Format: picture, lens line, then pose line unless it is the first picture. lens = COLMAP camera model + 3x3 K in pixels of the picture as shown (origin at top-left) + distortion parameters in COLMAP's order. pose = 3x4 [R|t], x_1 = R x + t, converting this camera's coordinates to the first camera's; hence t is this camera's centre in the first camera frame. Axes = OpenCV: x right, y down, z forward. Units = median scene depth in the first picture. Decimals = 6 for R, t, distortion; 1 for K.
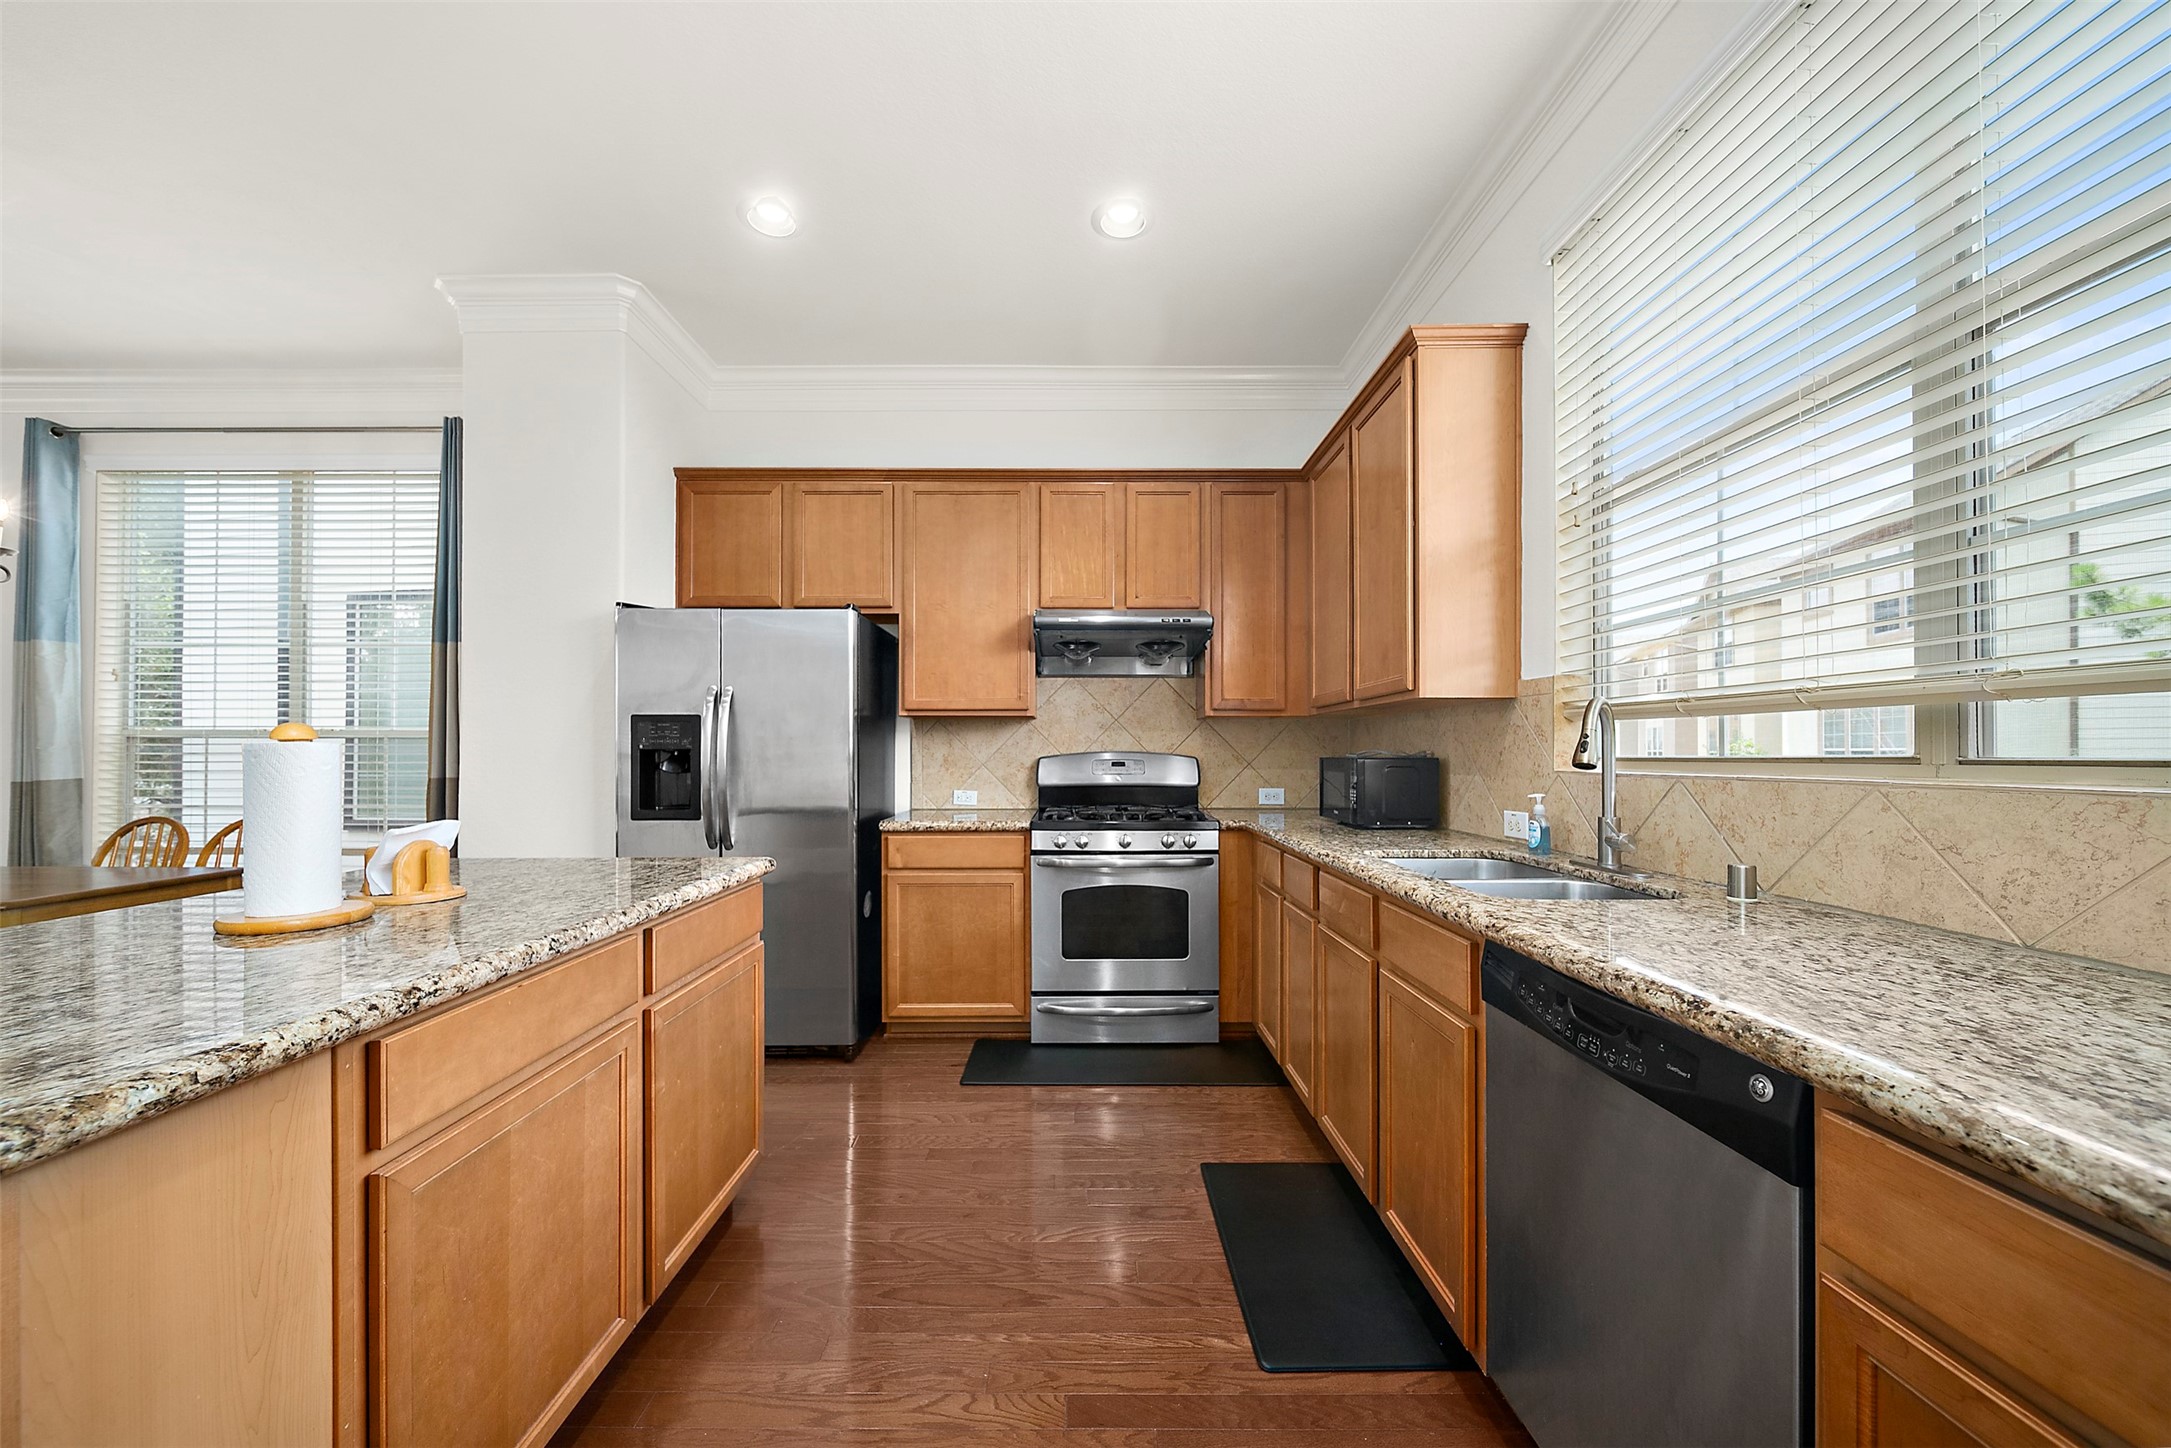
lens RADIAL K [[768.1, 0, 1062.2], [0, 768.1, 752.9], [0, 0, 1]] dist [0.001076, -0.000660]
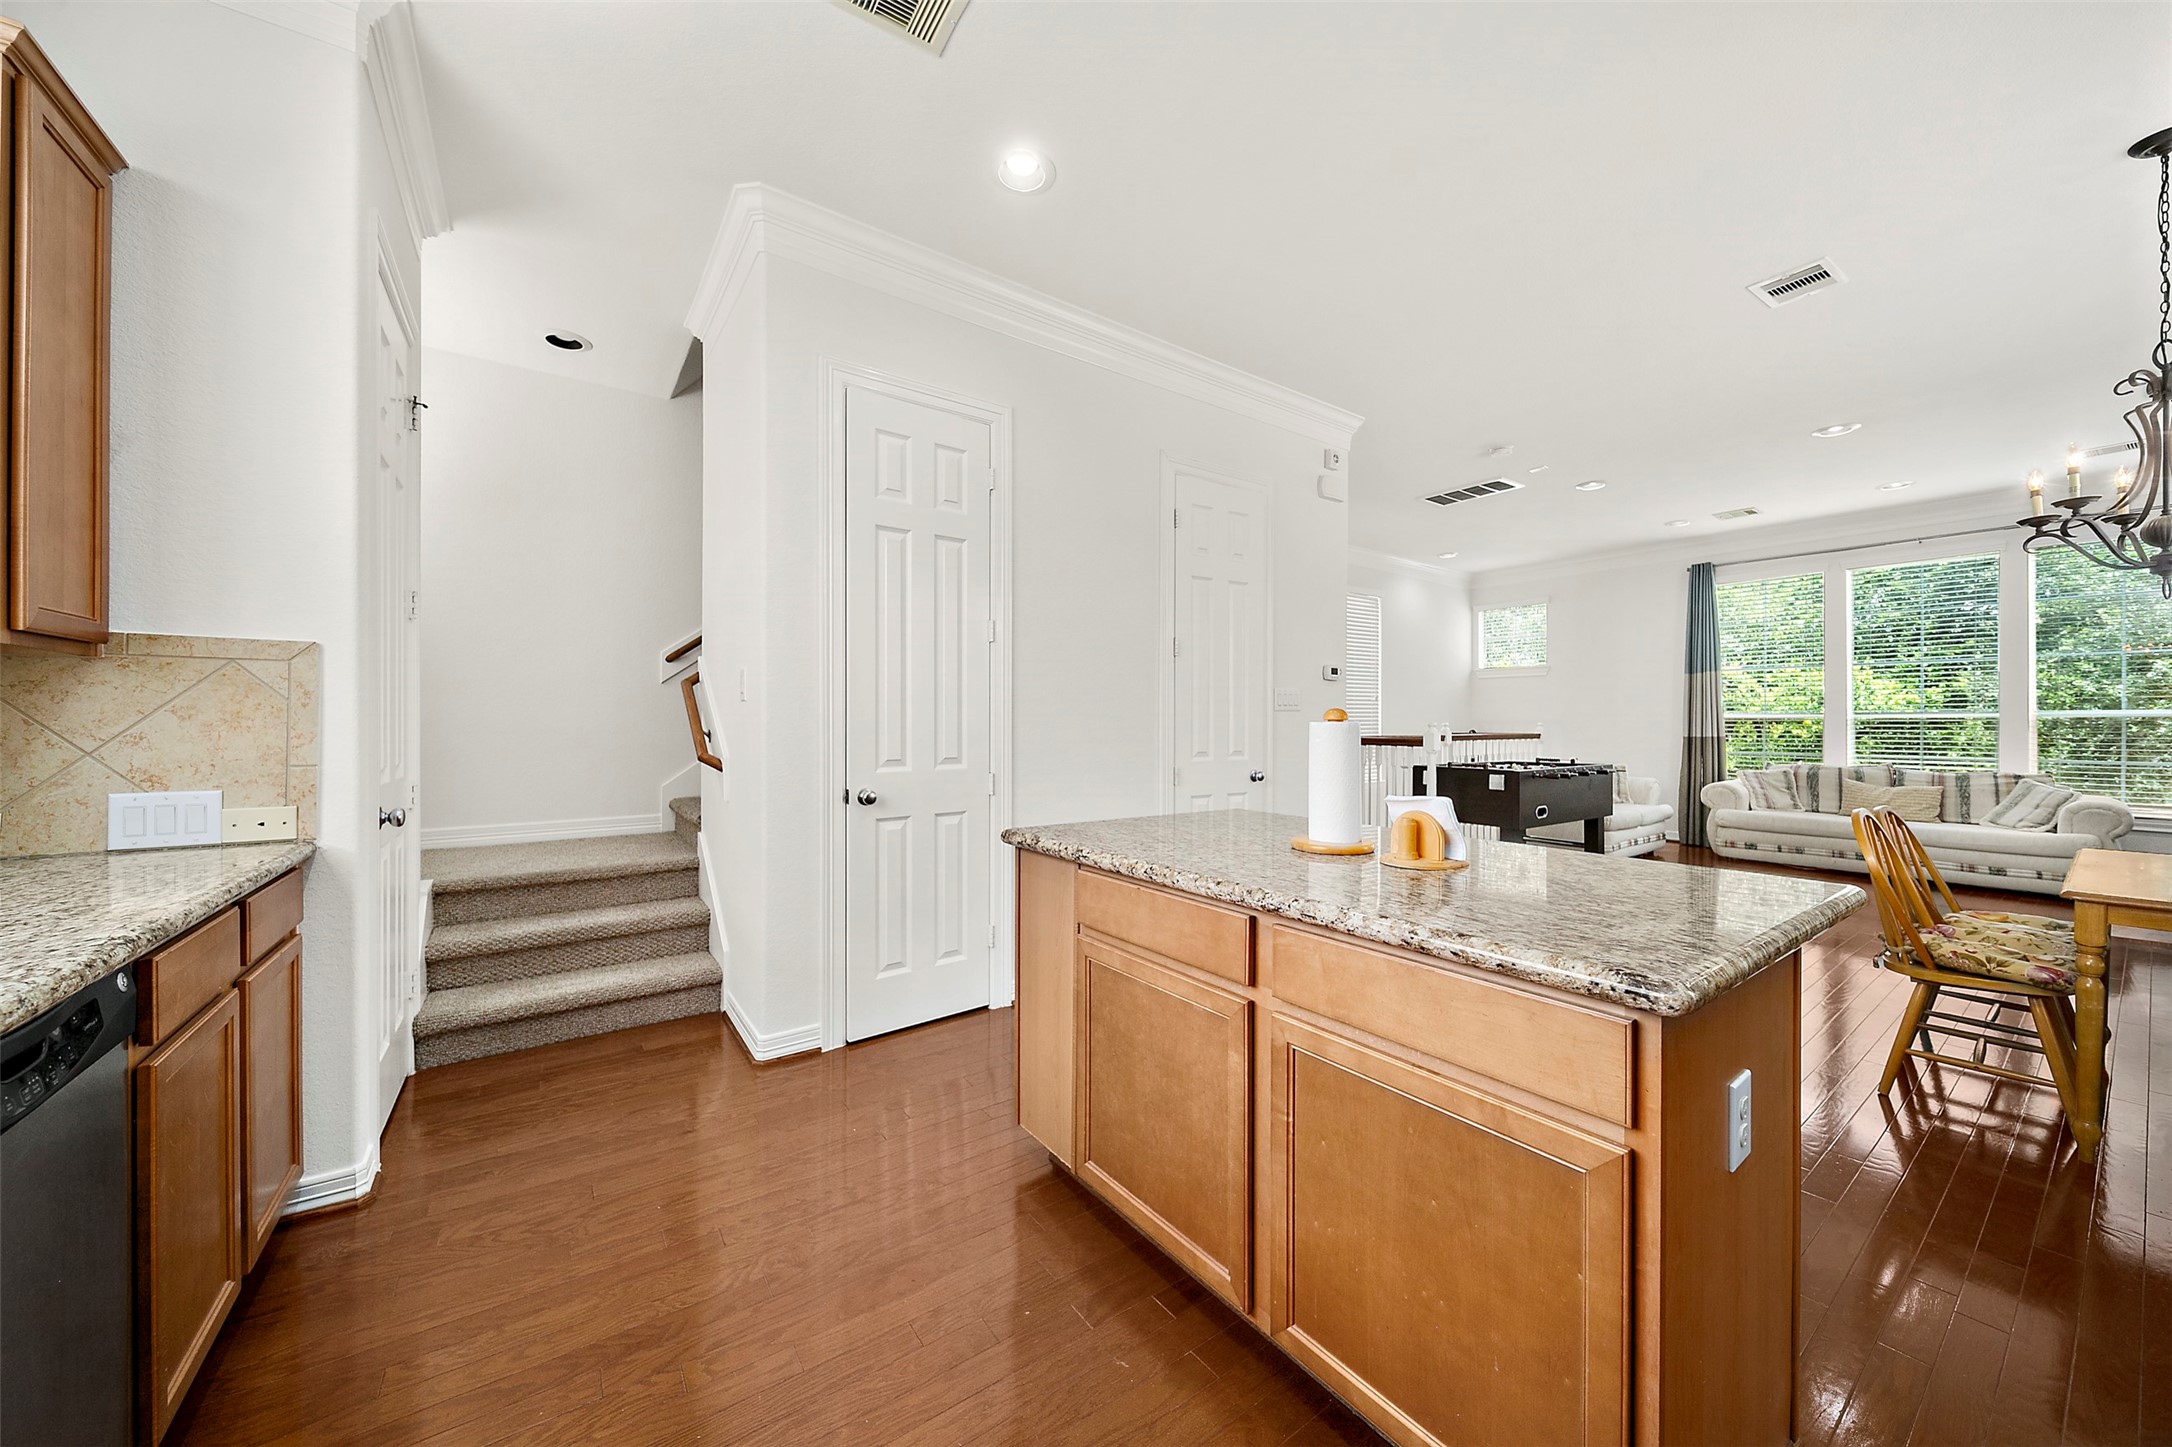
lens RADIAL K [[768.5, 0, 1090.0], [0, 768.5, 718.2], [0, 0, 1]] dist [0.001076, -0.000660]
pose [[-0.813474, -0.005929, -0.581571, 0.082871], [-0.000722, 0.999958, -0.009185, -0.004280], [0.581601, -0.007052, -0.813444, 0.726452]]
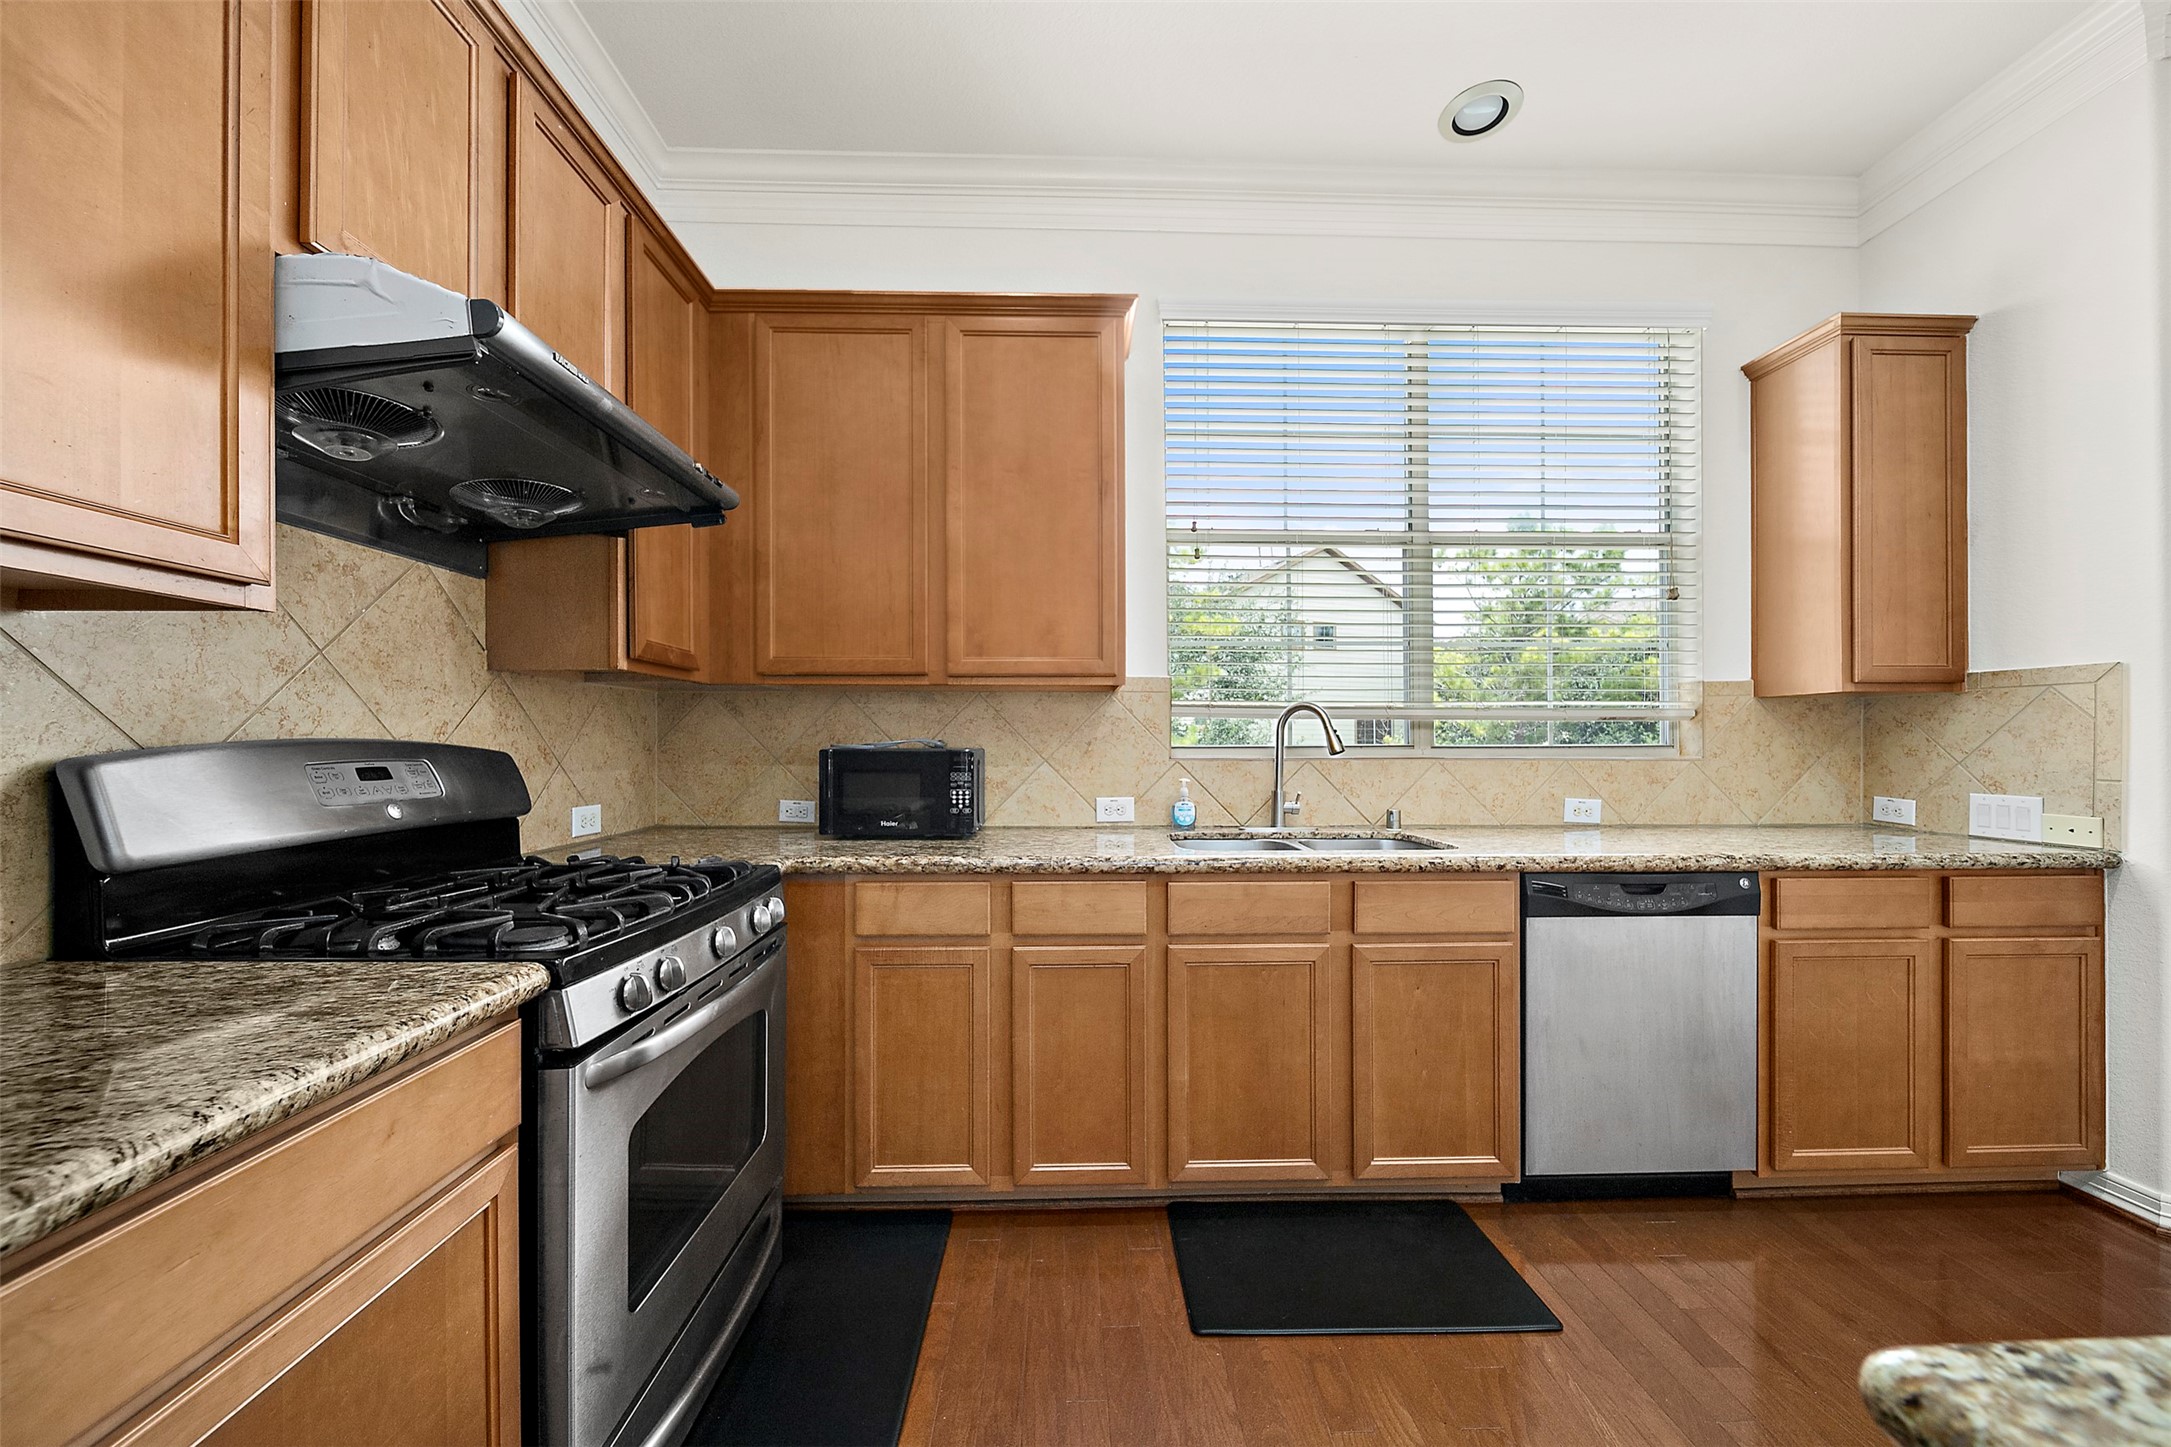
lens RADIAL K [[768.1, 0, 1080.7], [0, 768.1, 742.1], [0, 0, 1]] dist [0.001076, -0.000660]
pose [[-0.030738, -0.002706, 0.999524, -0.341372], [-0.003118, 0.999992, 0.002612, -0.003058], [-0.999523, -0.003037, -0.030746, 0.745435]]
